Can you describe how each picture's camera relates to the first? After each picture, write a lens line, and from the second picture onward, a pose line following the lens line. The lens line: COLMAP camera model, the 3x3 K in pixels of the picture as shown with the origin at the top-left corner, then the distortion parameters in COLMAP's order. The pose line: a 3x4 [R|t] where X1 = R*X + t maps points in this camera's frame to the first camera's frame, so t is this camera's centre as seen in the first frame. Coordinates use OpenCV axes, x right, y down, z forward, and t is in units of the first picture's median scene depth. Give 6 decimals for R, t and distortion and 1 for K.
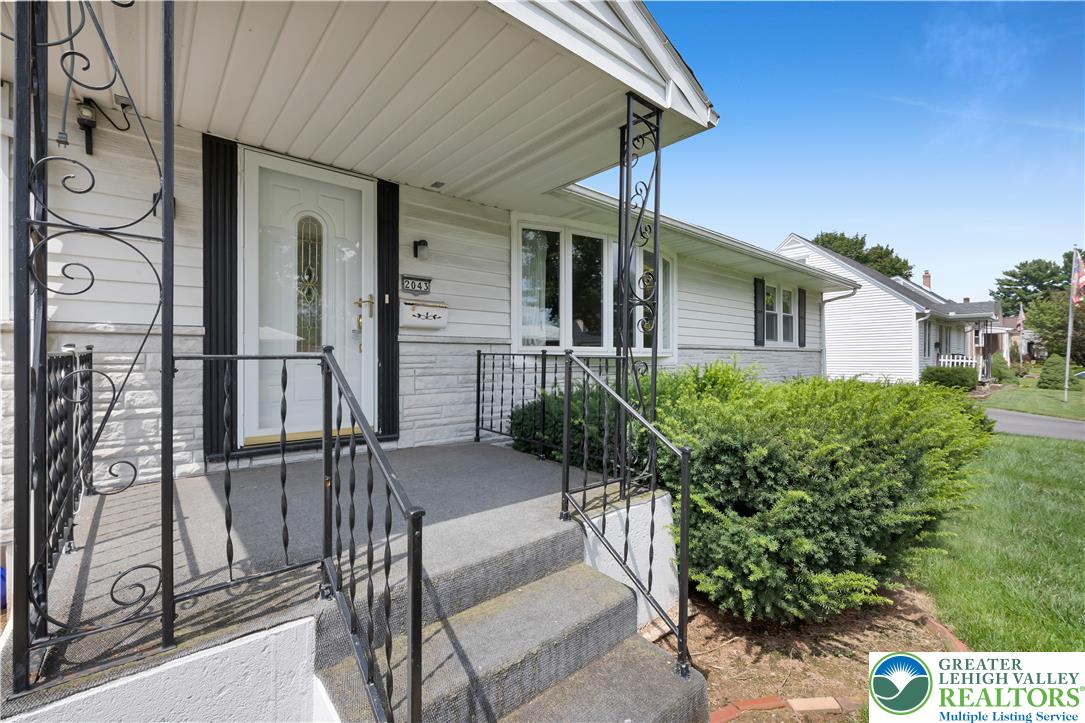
lens RADIAL K [[463.6, 0, 540.5], [0, 463.6, 359.4], [0, 0, 1]] dist [-0.003800, -0.000358]
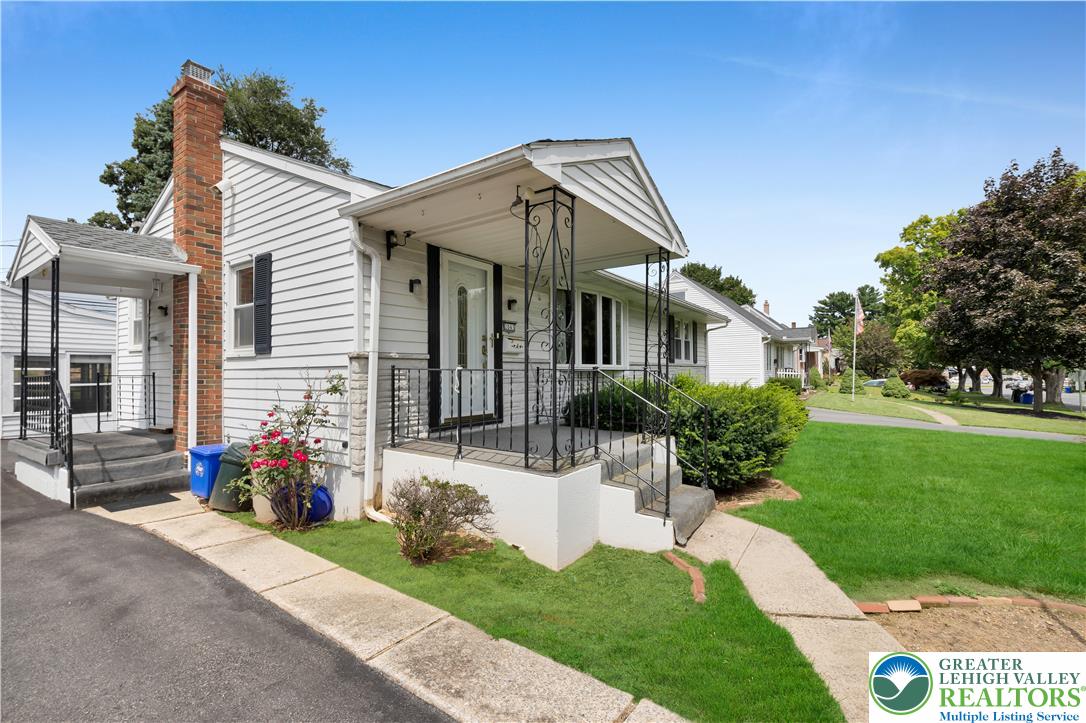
lens RADIAL K [[464.1, 0, 546.8], [0, 464.1, 366.8], [0, 0, 1]] dist [-0.003800, -0.000358]
pose [[0.967767, -0.001829, 0.251841, -0.202898], [0.005794, 0.999871, -0.015001, 0.001557], [-0.251781, 0.015977, 0.967652, -0.221088]]
